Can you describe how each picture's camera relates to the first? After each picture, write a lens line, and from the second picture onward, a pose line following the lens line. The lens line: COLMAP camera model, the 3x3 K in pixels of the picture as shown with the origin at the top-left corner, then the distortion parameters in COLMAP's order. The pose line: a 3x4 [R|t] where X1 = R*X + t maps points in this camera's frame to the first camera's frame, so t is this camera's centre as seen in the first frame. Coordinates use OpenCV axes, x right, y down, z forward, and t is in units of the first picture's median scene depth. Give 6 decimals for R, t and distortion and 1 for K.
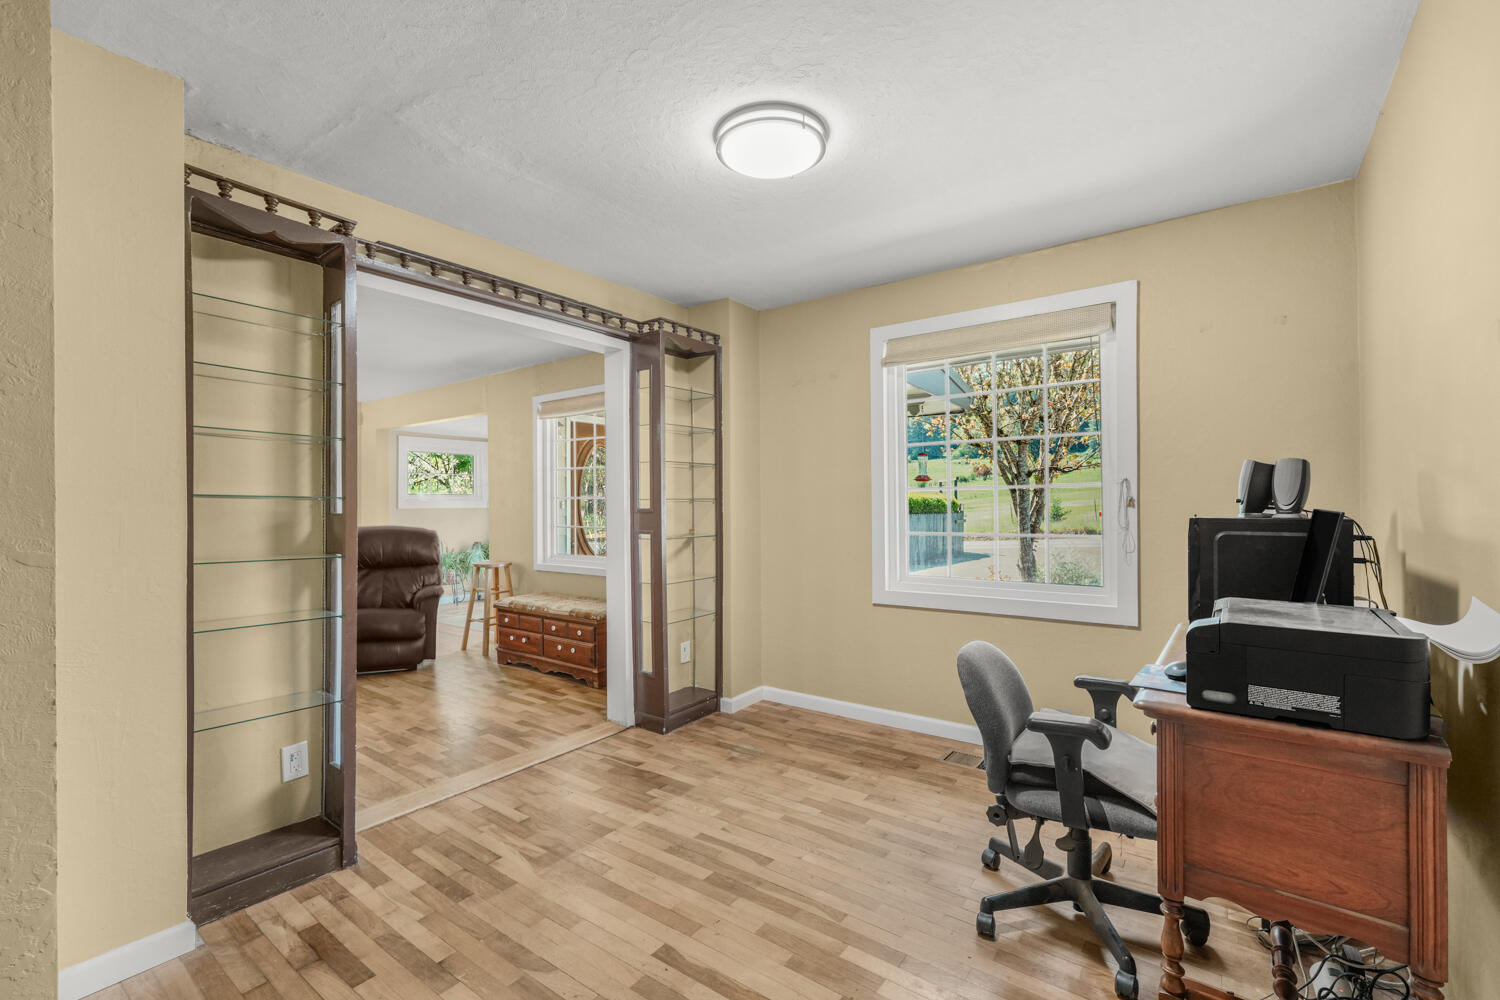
lens RADIAL K [[659.0, 0, 754.1], [0, 659.0, 502.4], [0, 0, 1]] dist [0.002662, 0.000063]
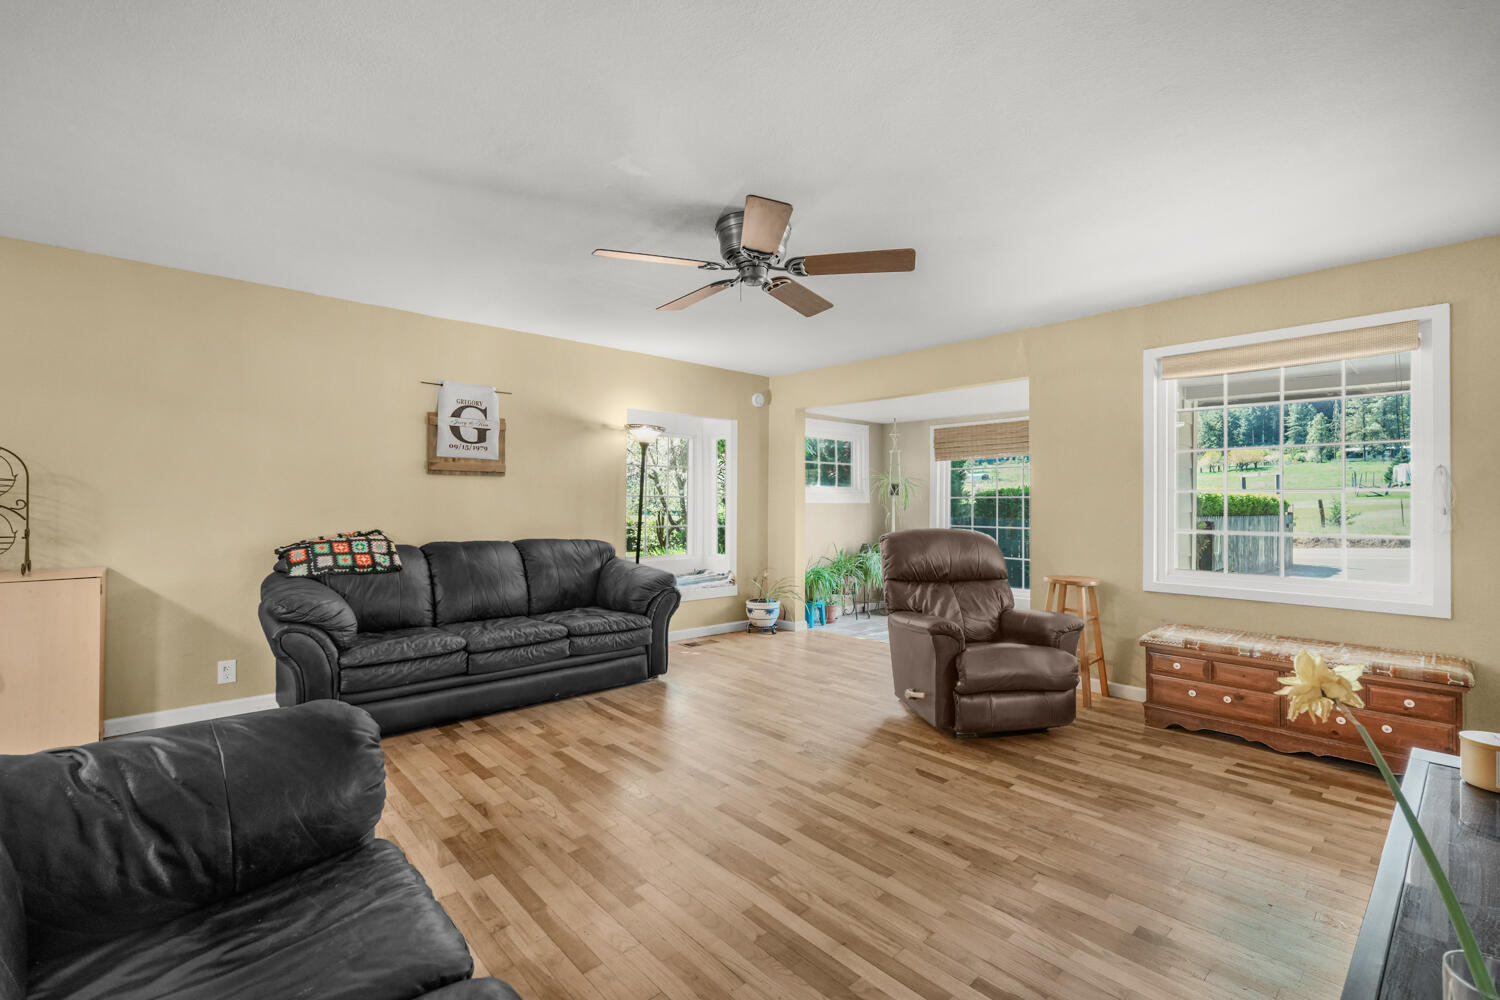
lens RADIAL K [[659.0, 0, 745.4], [0, 659.0, 501.3], [0, 0, 1]] dist [0.002662, 0.000063]
pose [[0.978874, 0.006381, -0.204366, -0.643871], [-0.005983, 0.999979, 0.002562, 0.005451], [0.204378, -0.001285, 0.978891, 0.213446]]
